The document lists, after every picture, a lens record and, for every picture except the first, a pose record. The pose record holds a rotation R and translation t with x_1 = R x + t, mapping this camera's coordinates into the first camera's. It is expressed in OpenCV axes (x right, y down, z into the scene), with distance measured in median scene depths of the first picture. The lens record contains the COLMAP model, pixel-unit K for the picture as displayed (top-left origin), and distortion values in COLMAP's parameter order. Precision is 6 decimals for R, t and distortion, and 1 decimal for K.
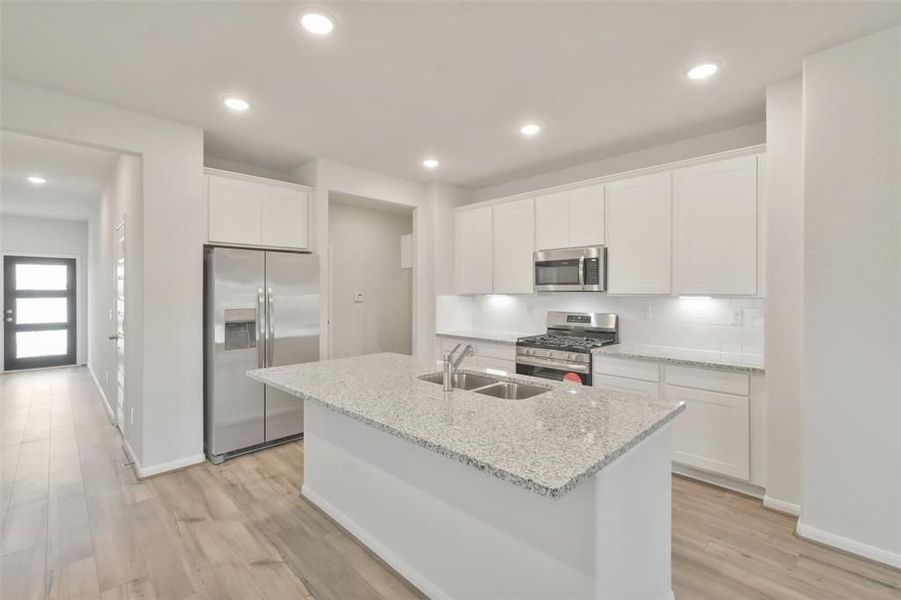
lens RADIAL K [[403.1, 0, 451.3], [0, 403.1, 292.5], [0, 0, 1]] dist [-0.002300, 0.002388]
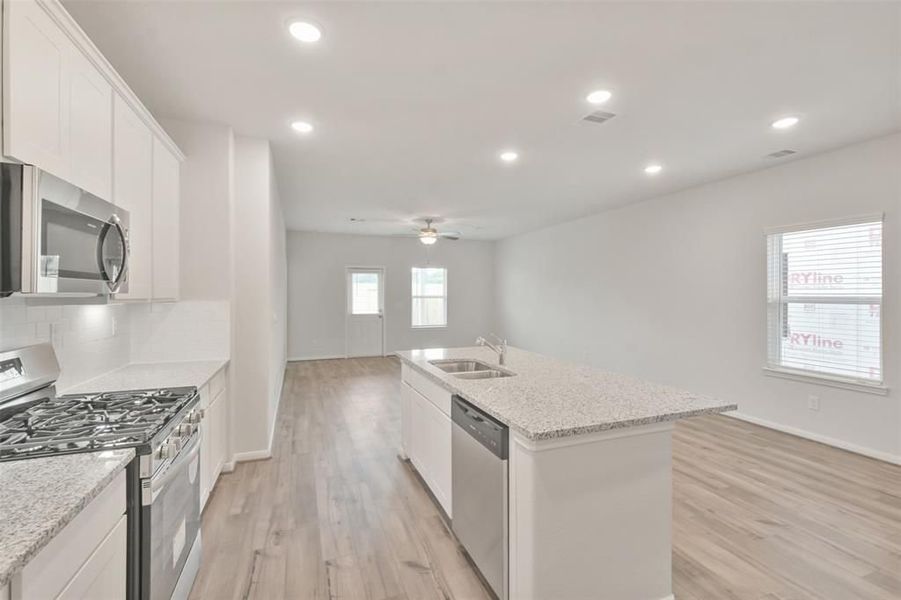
lens RADIAL K [[403.1, 0, 441.7], [0, 403.1, 299.5], [0, 0, 1]] dist [-0.002300, 0.002388]
pose [[-0.905437, -0.012588, 0.424294, -0.230534], [-0.007156, 0.999871, 0.014393, -0.008606], [-0.424420, 0.009996, -0.905410, 1.343940]]
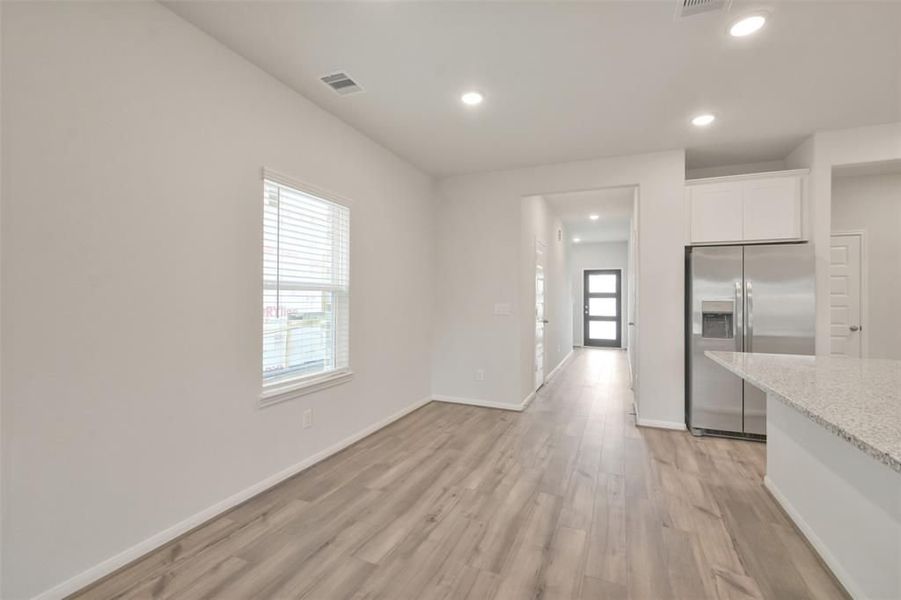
lens RADIAL K [[403.1, 0, 463.8], [0, 403.1, 299.8], [0, 0, 1]] dist [-0.002300, 0.002388]
pose [[0.408294, 0.004384, -0.912840, 0.179619], [-0.005242, 0.999983, 0.002458, 0.034958], [0.912835, 0.003781, 0.408310, -0.066399]]
